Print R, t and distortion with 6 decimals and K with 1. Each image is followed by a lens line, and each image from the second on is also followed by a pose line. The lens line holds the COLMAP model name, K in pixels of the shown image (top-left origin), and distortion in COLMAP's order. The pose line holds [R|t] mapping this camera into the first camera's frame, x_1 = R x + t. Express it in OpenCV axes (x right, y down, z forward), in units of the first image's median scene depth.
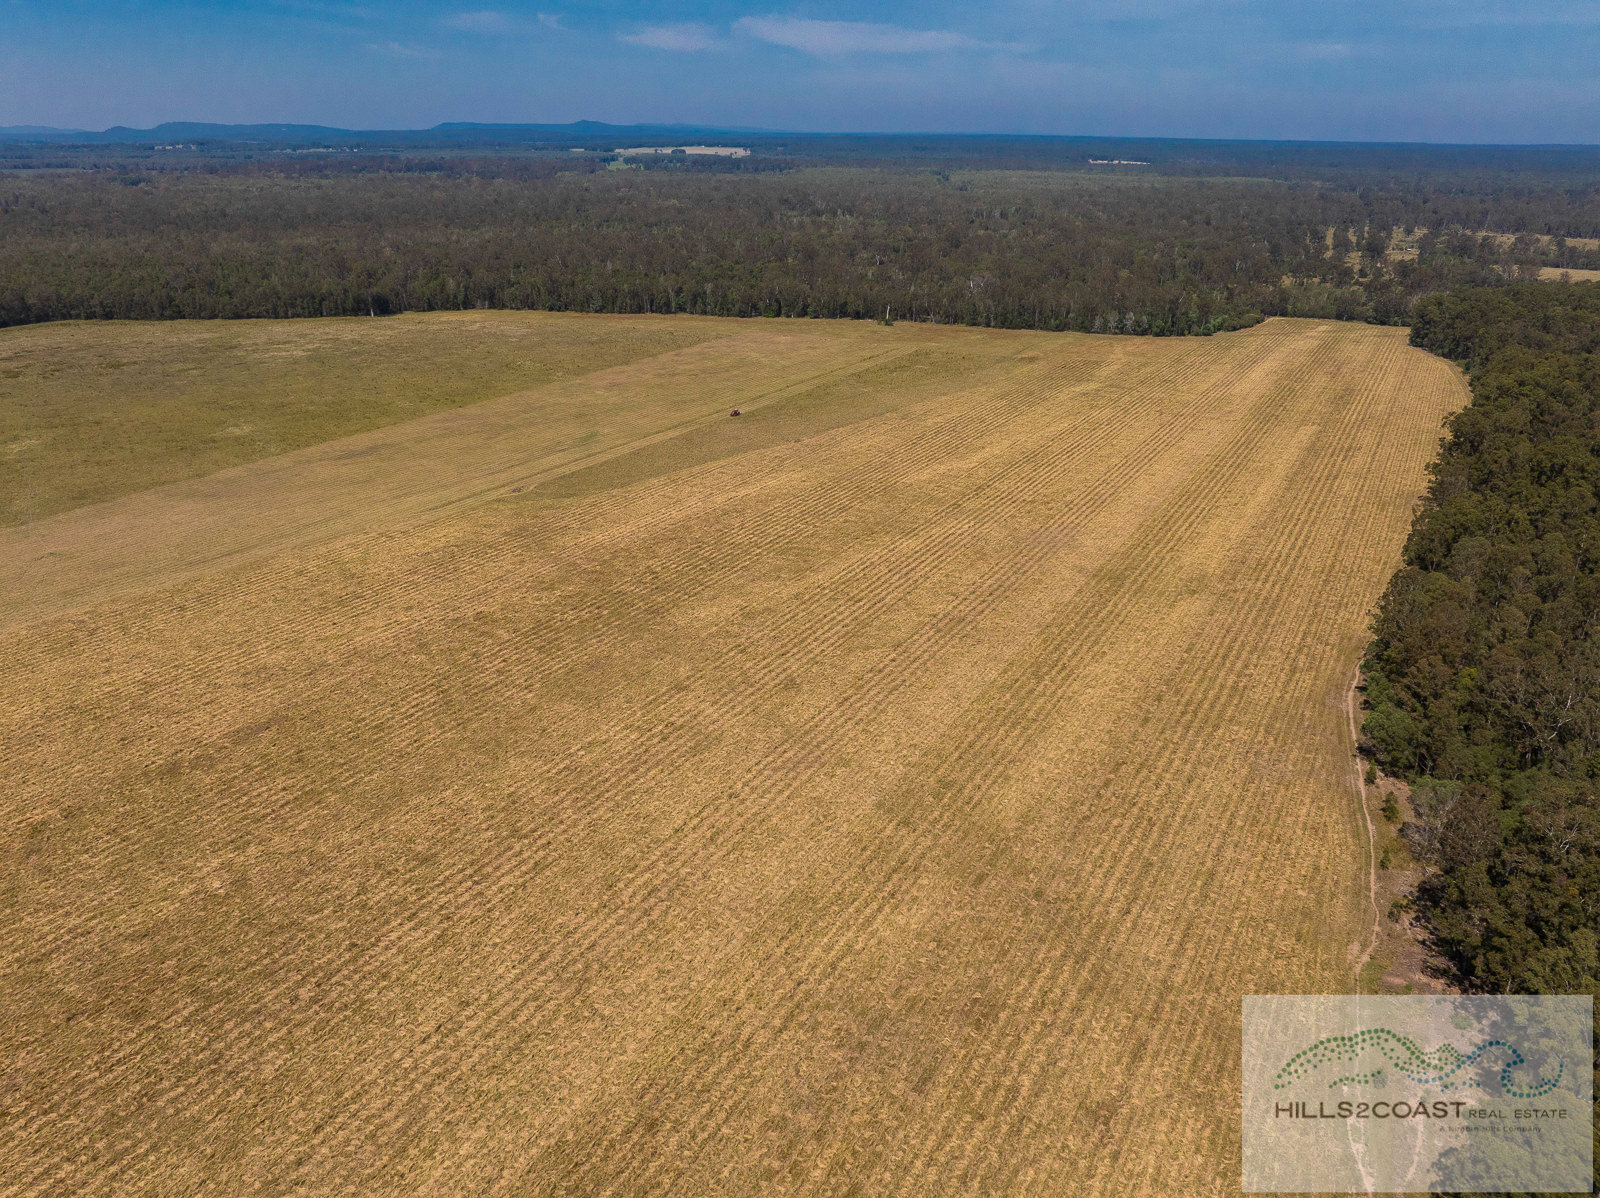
lens RADIAL K [[1146.8, 0, 806.5], [0, 1146.8, 596.7], [0, 0, 1]] dist [-0.043695, 0.017775]
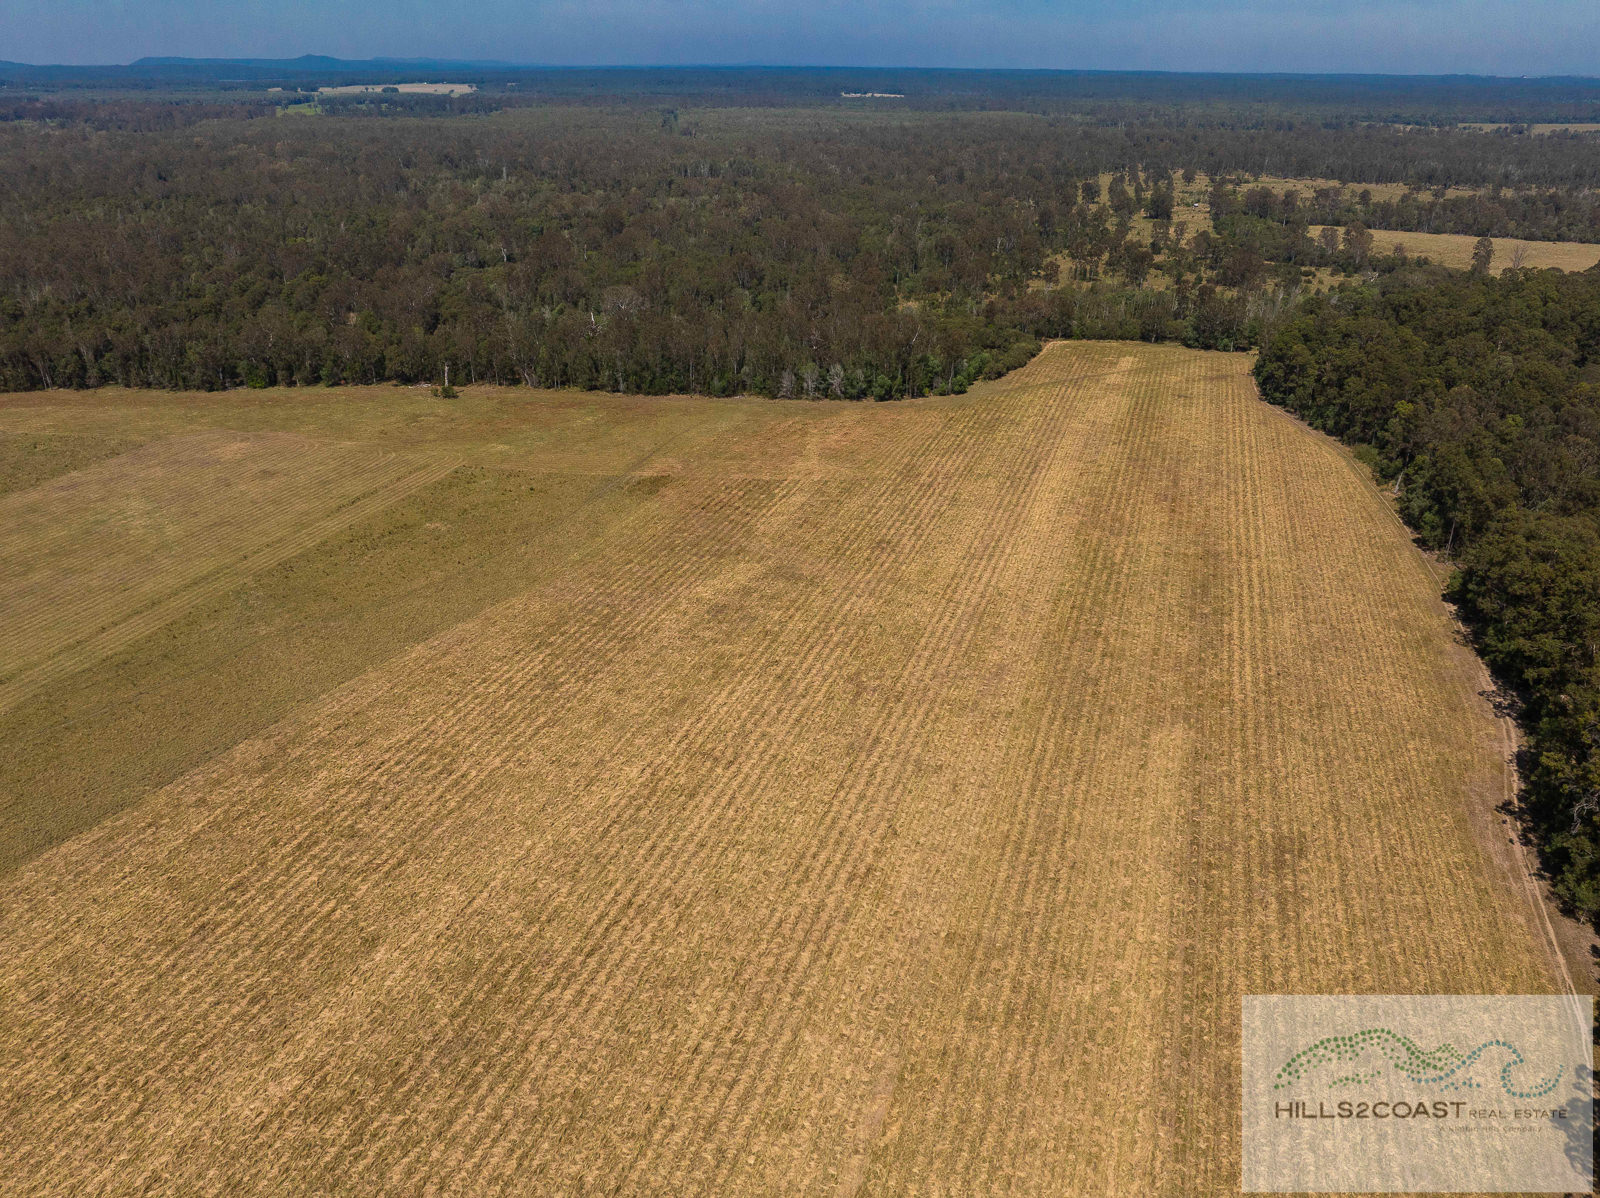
lens RADIAL K [[1146.8, 0, 805.0], [0, 1146.8, 594.8], [0, 0, 1]] dist [-0.043695, 0.017775]
pose [[0.981937, -0.081133, 0.170930, 0.139517], [0.072524, 0.995791, 0.056032, -0.148368], [-0.174757, -0.042624, 0.983689, 0.357735]]
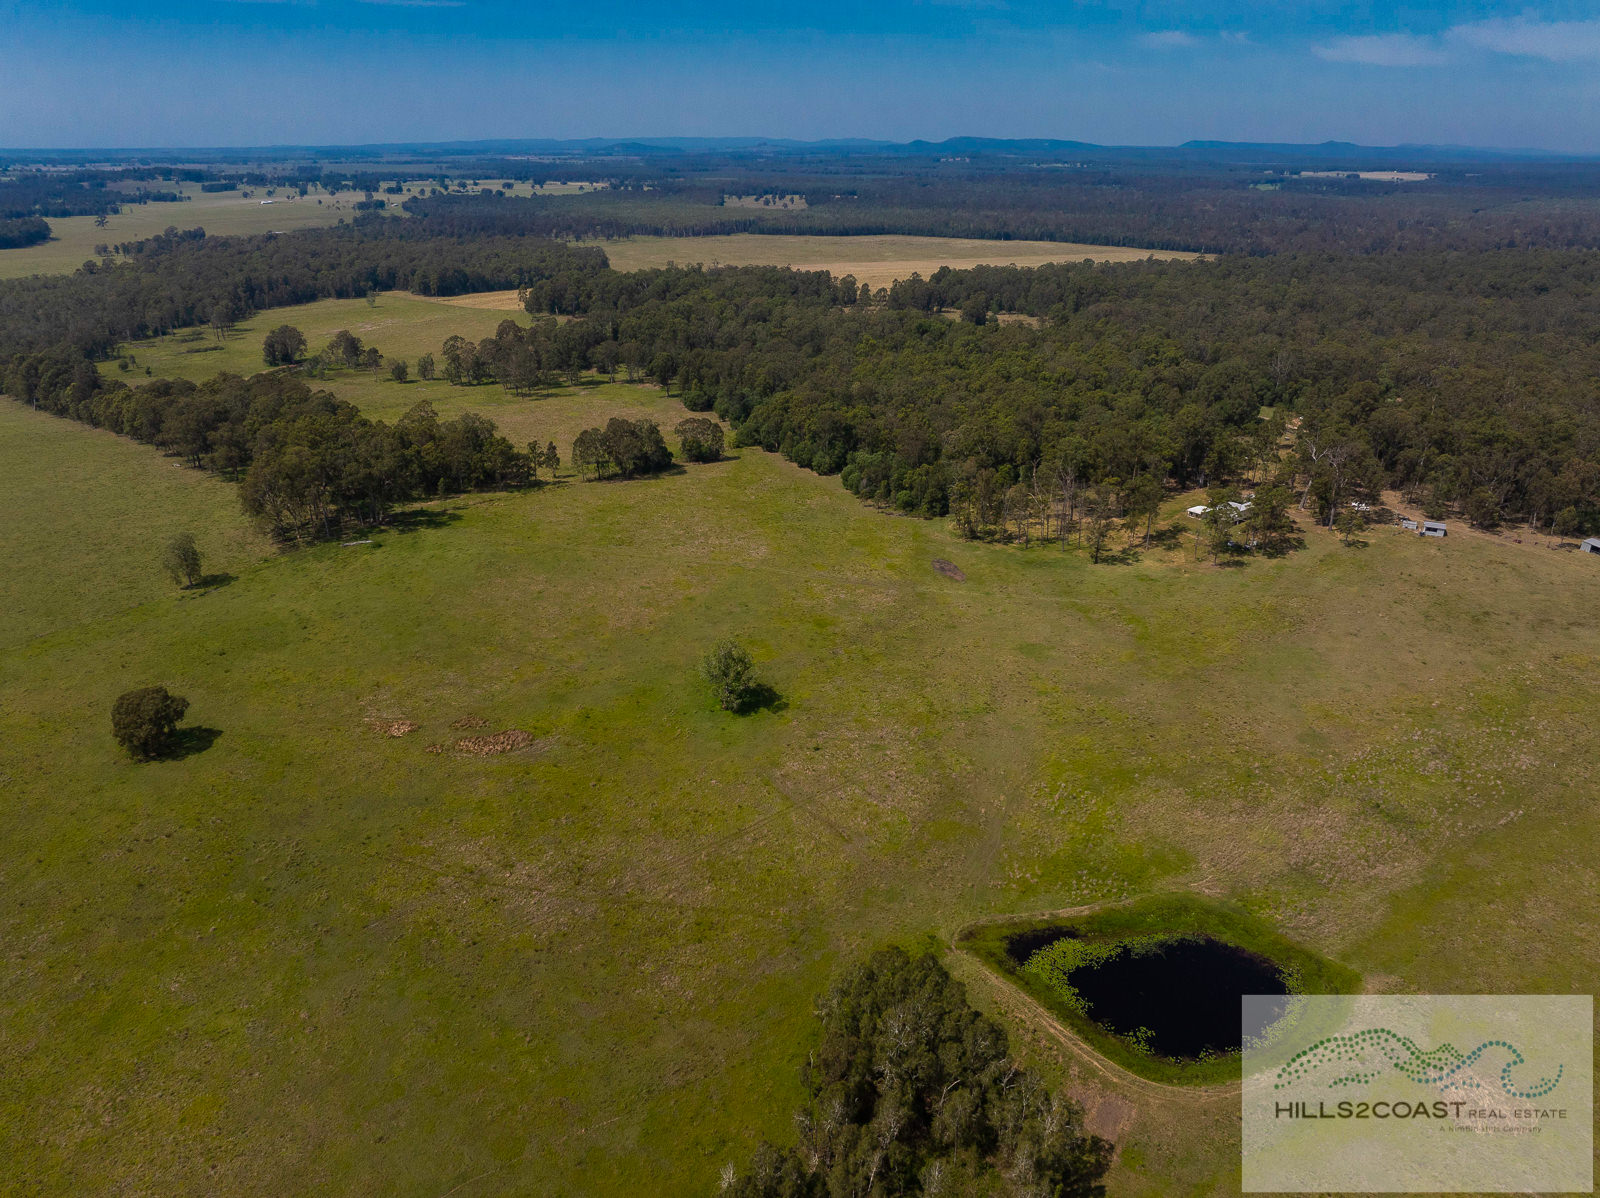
lens RADIAL K [[1146.8, 0, 799.2], [0, 1146.8, 612.6], [0, 0, 1]] dist [-0.043695, 0.017775]
pose [[0.820371, 0.217050, -0.529038, 0.755732], [-0.216343, 0.974204, 0.064209, 0.485923], [0.529328, 0.061778, 0.846165, -1.307322]]
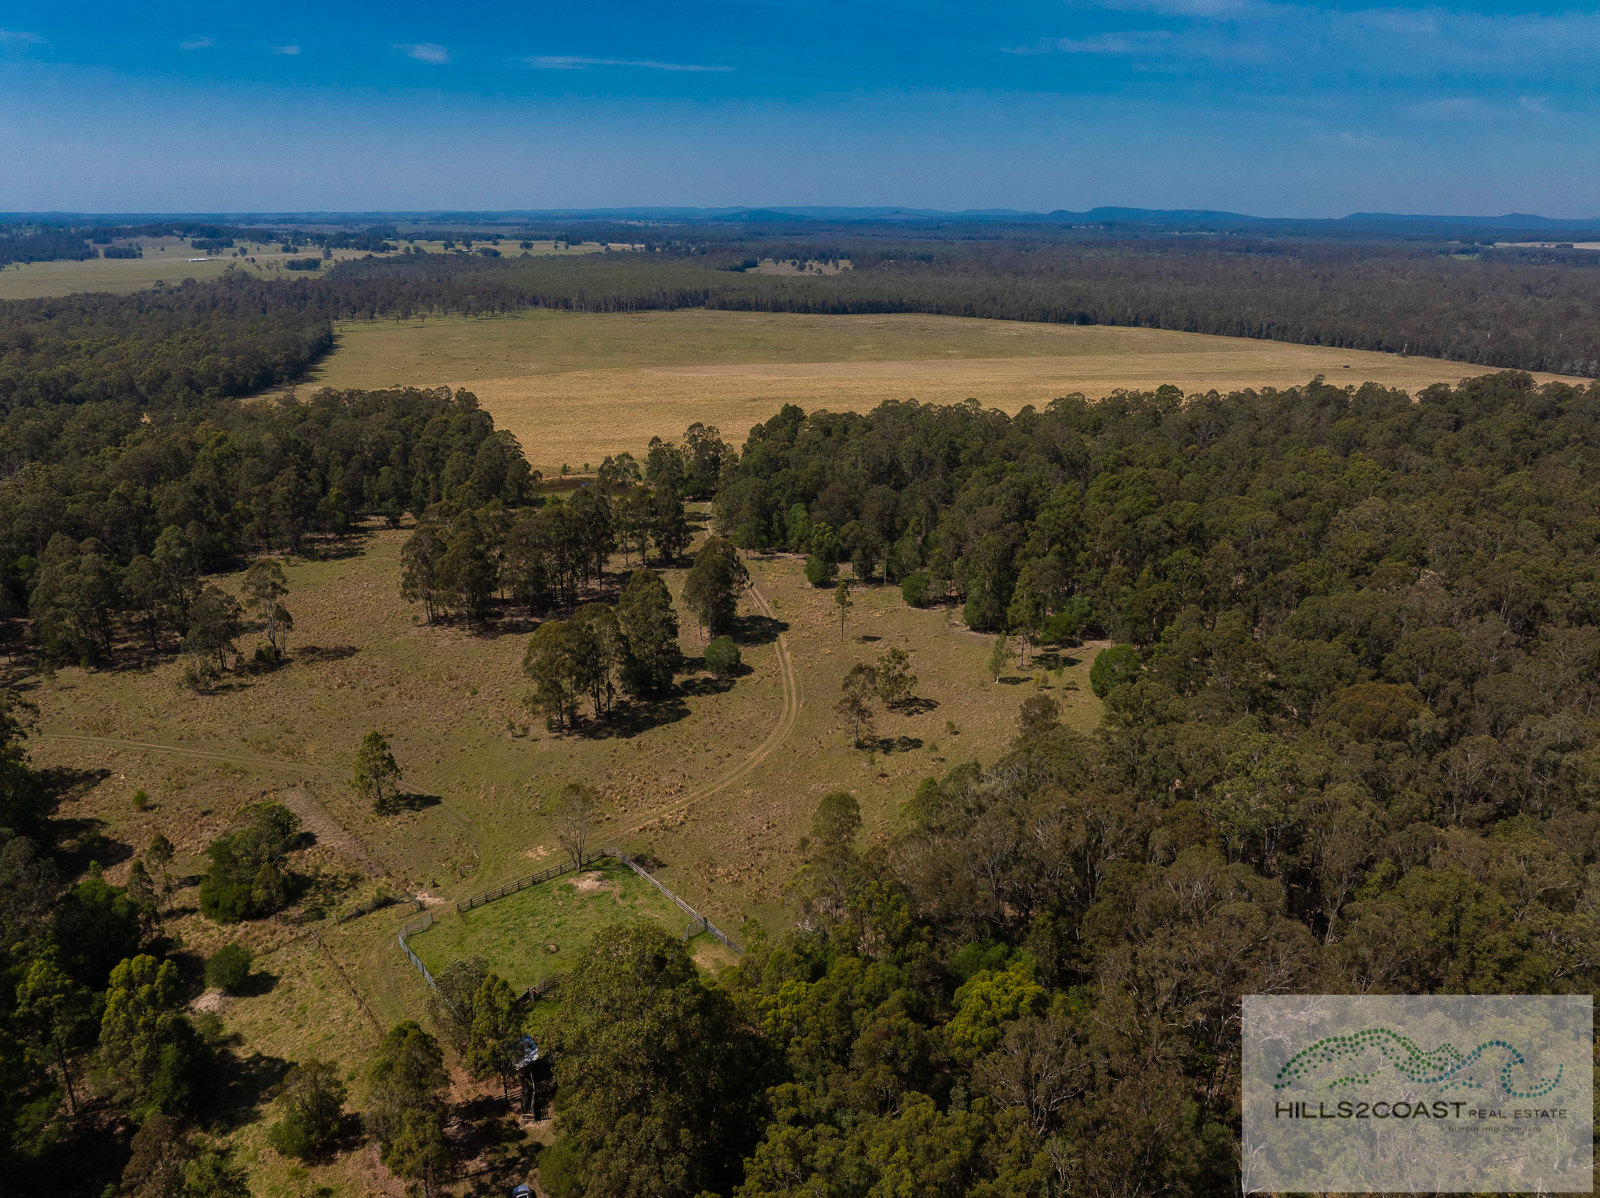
lens RADIAL K [[1146.8, 0, 805.7], [0, 1146.8, 591.5], [0, 0, 1]] dist [-0.043695, 0.017775]
pose [[0.744721, 0.211662, -0.632921, 0.441626], [-0.257090, 0.966168, 0.020604, 0.185411], [0.615869, 0.147373, 0.773942, -0.439774]]
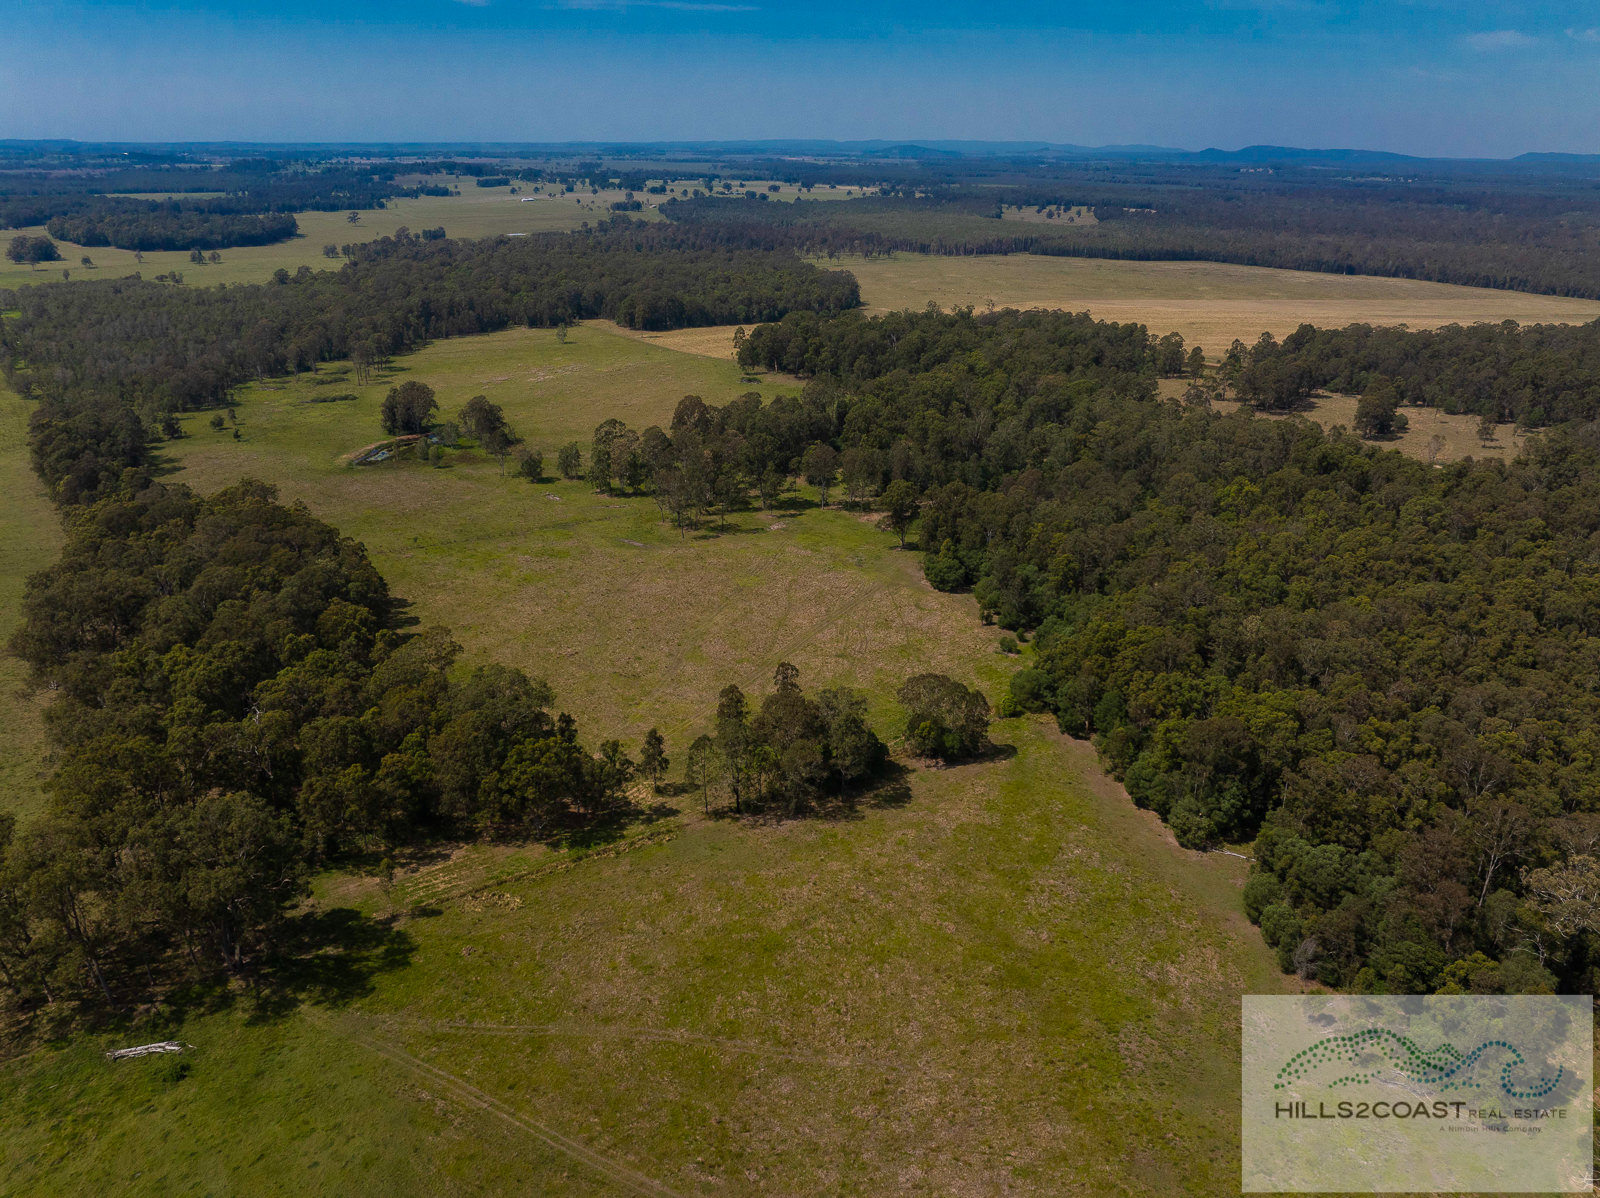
lens RADIAL K [[1146.8, 0, 801.6], [0, 1146.8, 593.2], [0, 0, 1]] dist [-0.043695, 0.017775]
pose [[0.672407, 0.276994, -0.686399, 0.515116], [-0.290198, 0.951749, 0.099793, 0.375161], [0.680922, 0.132091, 0.720346, -1.046309]]
